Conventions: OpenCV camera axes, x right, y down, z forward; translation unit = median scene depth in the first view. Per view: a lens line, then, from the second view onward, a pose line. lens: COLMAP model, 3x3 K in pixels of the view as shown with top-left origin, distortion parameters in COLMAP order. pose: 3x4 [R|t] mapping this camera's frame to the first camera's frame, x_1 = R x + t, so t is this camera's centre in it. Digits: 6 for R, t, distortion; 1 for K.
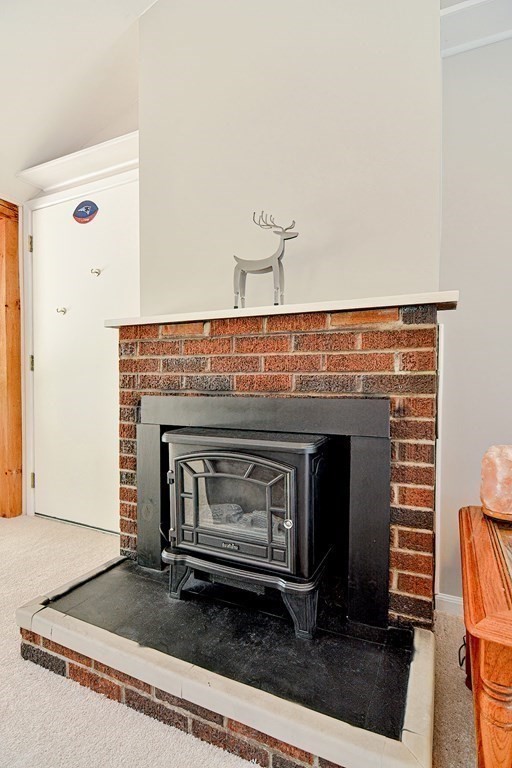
lens RADIAL K [[373.6, 0, 239.3], [0, 373.6, 386.3], [0, 0, 1]] dist [-0.000273, -0.008560]
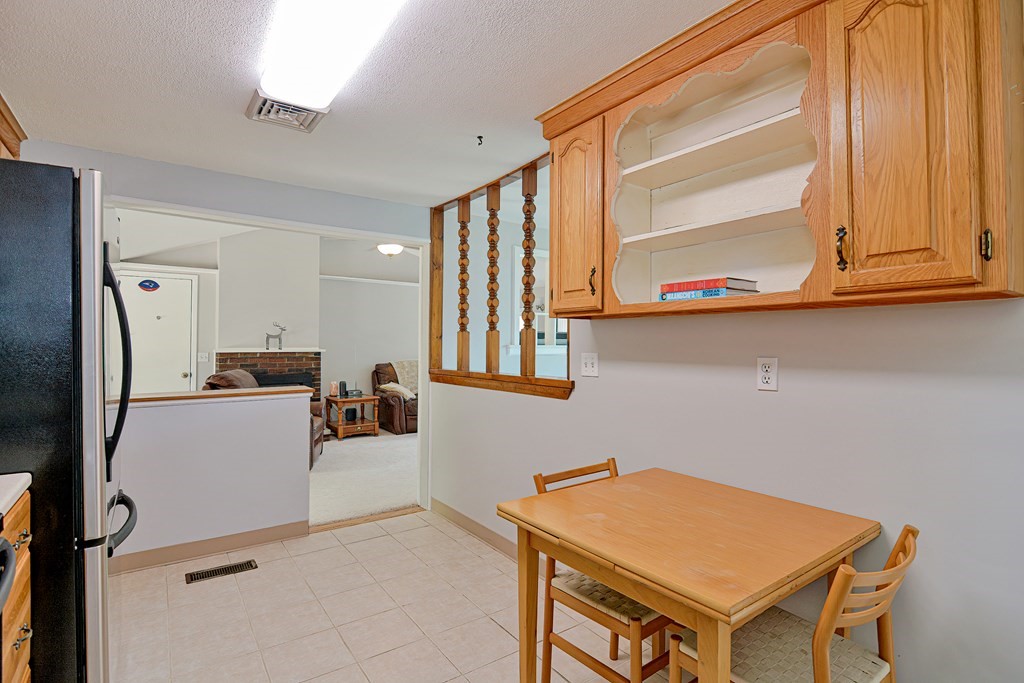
lens RADIAL K [[498.1, 0, 509.5], [0, 498.1, 335.8], [0, 0, 1]] dist [-0.000273, -0.008560]
pose [[0.477479, 0.010492, 0.878581, -3.070429], [0.013259, 0.999729, -0.019145, -0.220121], [-0.878543, 0.020791, 0.477210, -3.247718]]
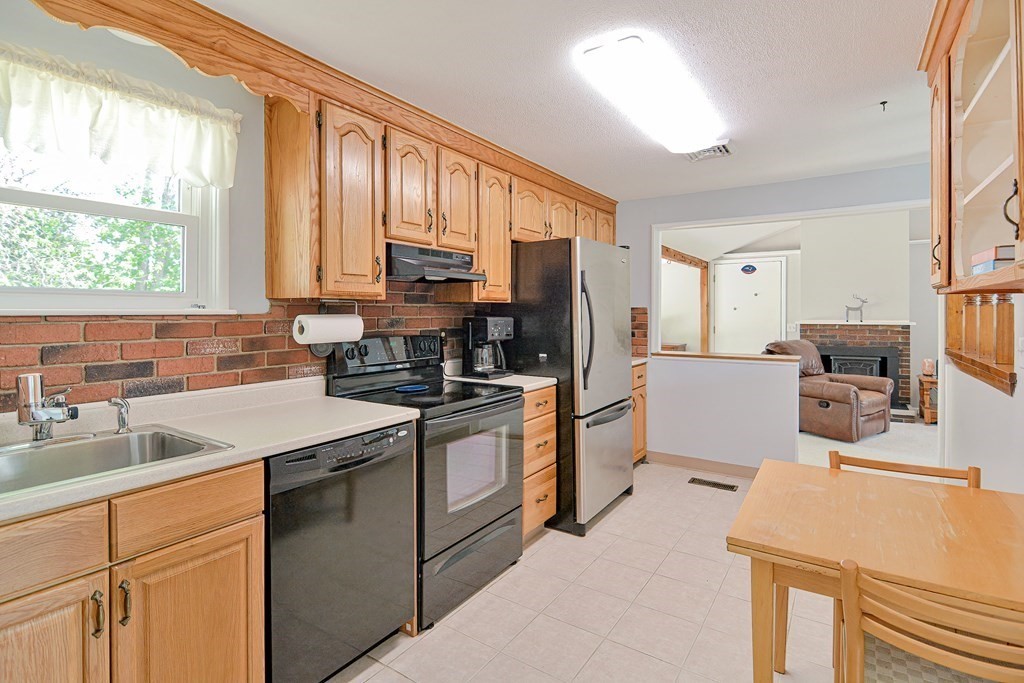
lens RADIAL K [[498.1, 0, 521.9], [0, 498.1, 309.9], [0, 0, 1]] dist [-0.000273, -0.008560]
pose [[0.991817, -0.005553, -0.127549, -2.528239], [0.003089, 0.999805, -0.019505, -0.241552], [0.127632, 0.018952, 0.991640, -4.169060]]
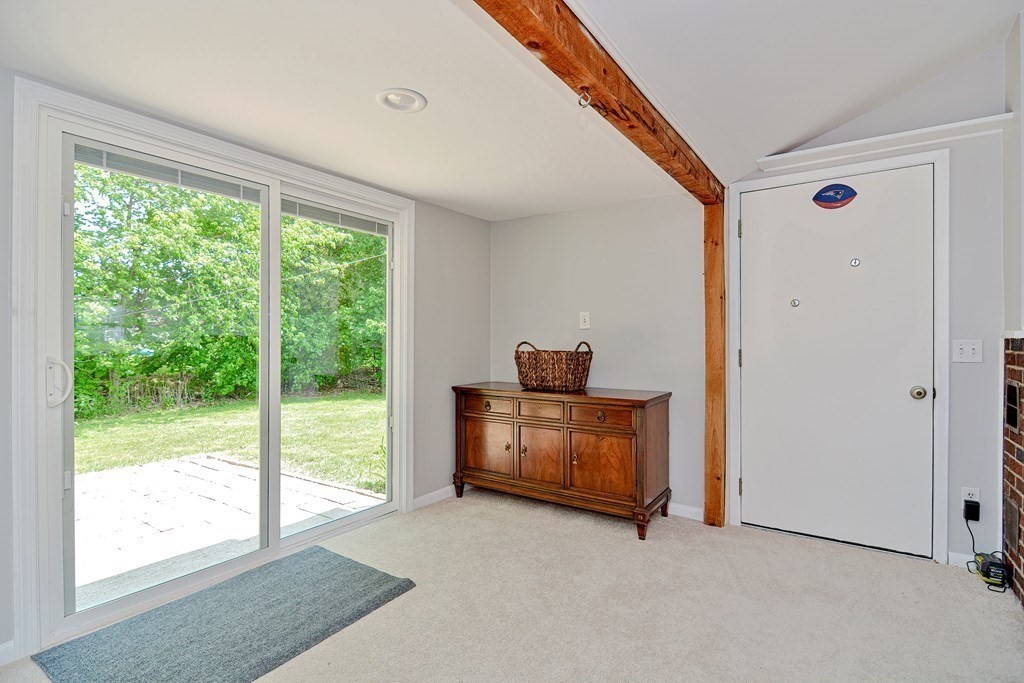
lens RADIAL K [[498.1, 0, 516.5], [0, 498.1, 344.1], [0, 0, 1]] dist [-0.000273, -0.008560]
pose [[0.988061, -0.005943, -0.153946, -1.709492], [0.004590, 0.999948, -0.009141, -0.162904], [0.153992, 0.008326, 0.988037, -0.560282]]
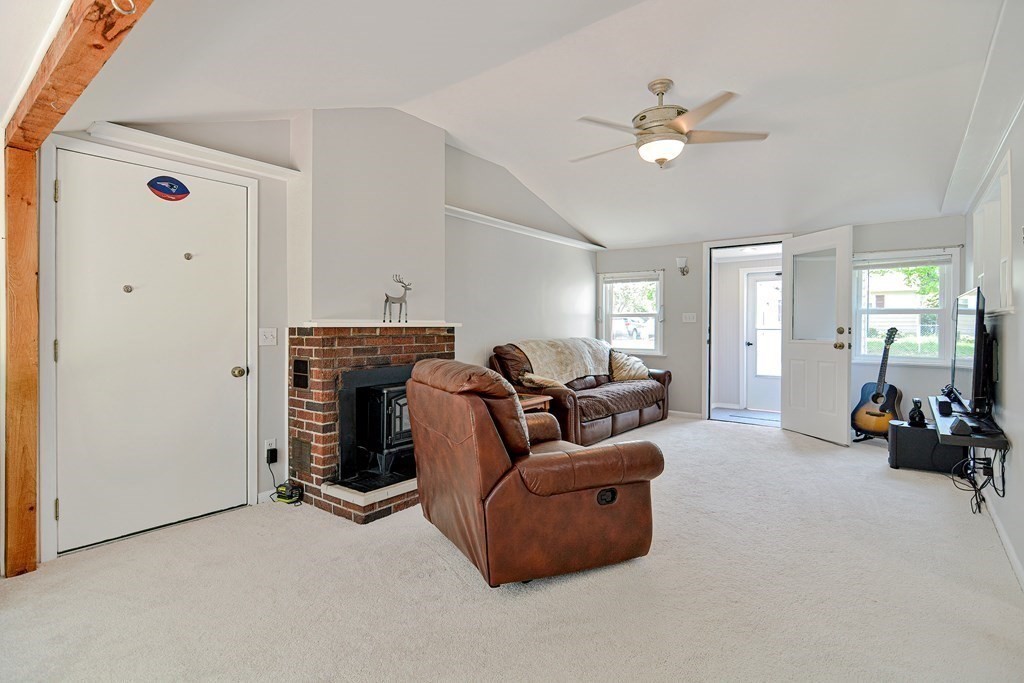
lens RADIAL K [[498.1, 0, 514.8], [0, 498.1, 324.3], [0, 0, 1]] dist [-0.000273, -0.008560]
pose [[0.218942, -0.001097, 0.975737, -2.472534], [0.015541, 0.999876, -0.002362, -0.182764], [-0.975614, 0.015681, 0.218932, -0.209833]]
